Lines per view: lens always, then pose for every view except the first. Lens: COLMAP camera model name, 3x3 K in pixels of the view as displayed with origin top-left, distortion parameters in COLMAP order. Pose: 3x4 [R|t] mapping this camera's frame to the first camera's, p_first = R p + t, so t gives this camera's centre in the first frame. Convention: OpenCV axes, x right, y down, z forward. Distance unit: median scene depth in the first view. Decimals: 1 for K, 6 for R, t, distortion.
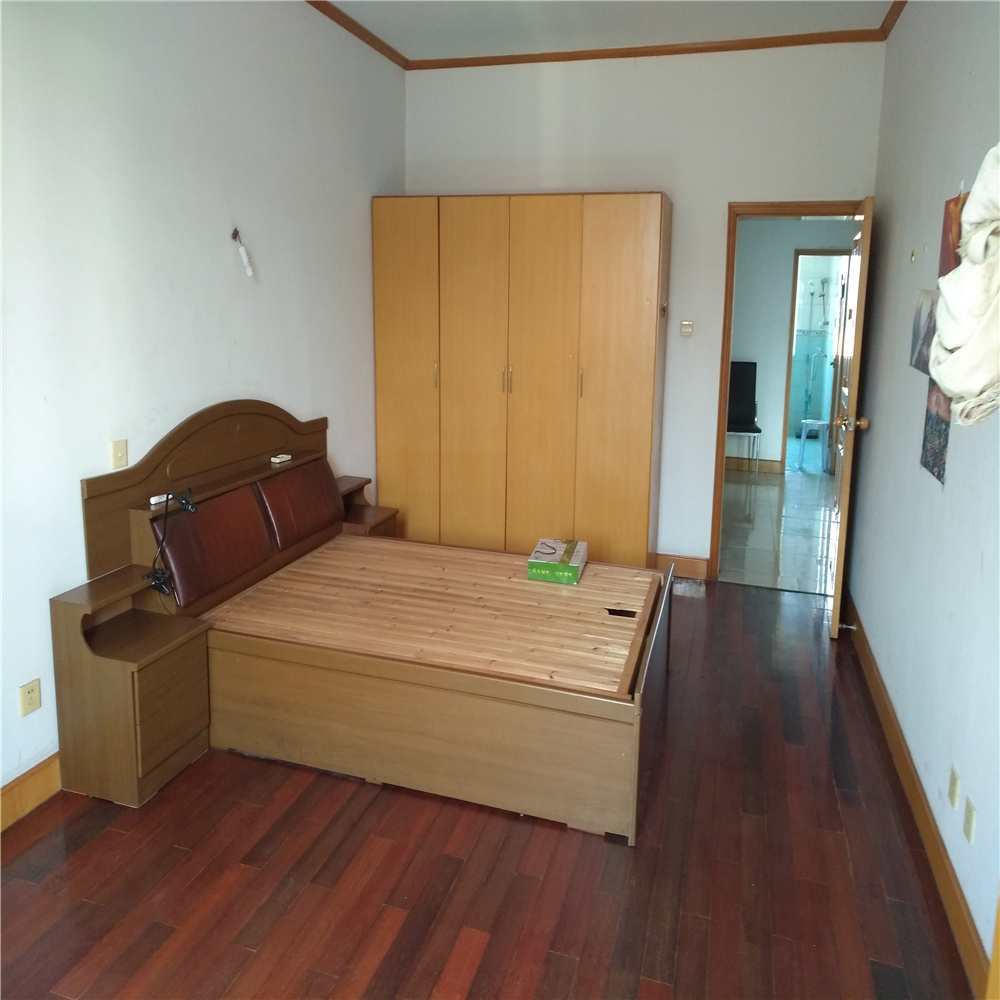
lens RADIAL K [[1033.5, 0, 500.0], [0, 1033.5, 500.0], [0, 0, 1]] dist [0.005544, -0.003812]
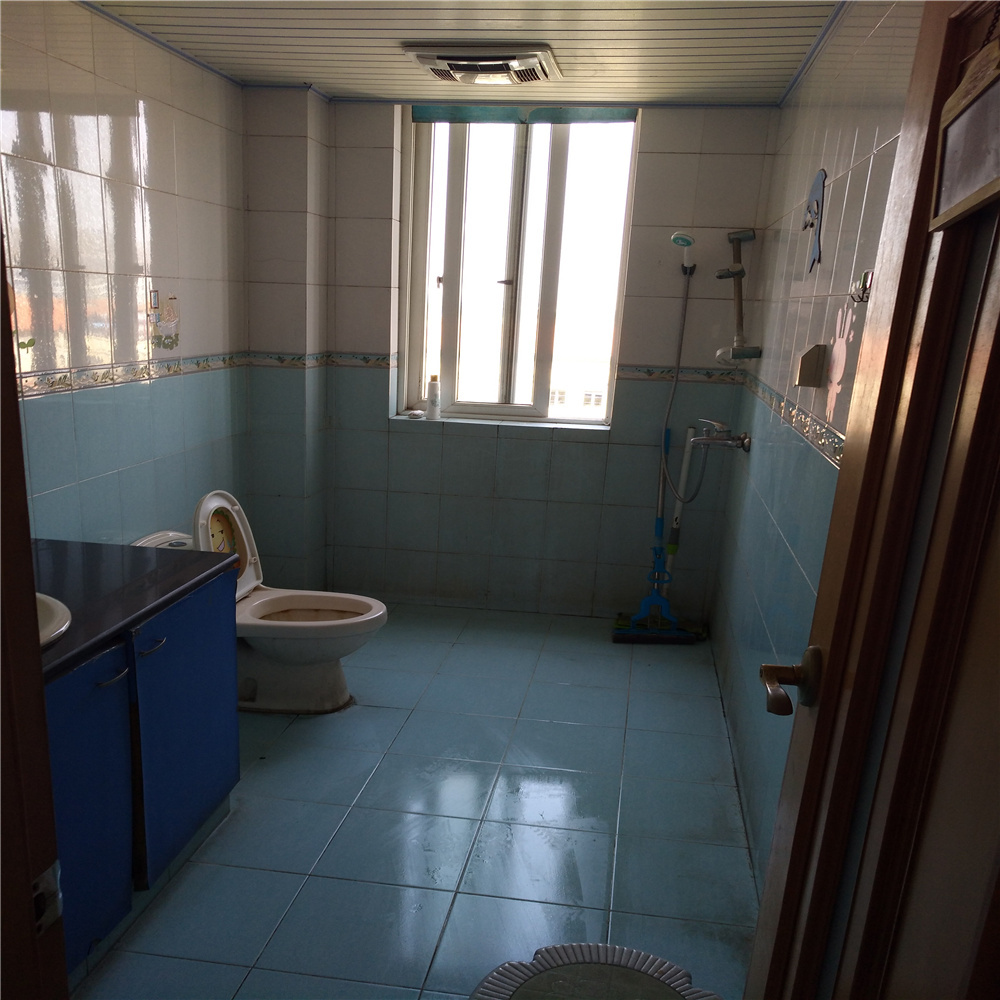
lens RADIAL K [[1033.5, 0, 500.0], [0, 1033.5, 500.0], [0, 0, 1]] dist [0.005544, -0.003812]
pose [[0.081296, 0.183243, -0.979700, 0.671119], [-0.224237, 0.961117, 0.161160, -0.162168], [0.971138, 0.206583, 0.119225, 0.893849]]
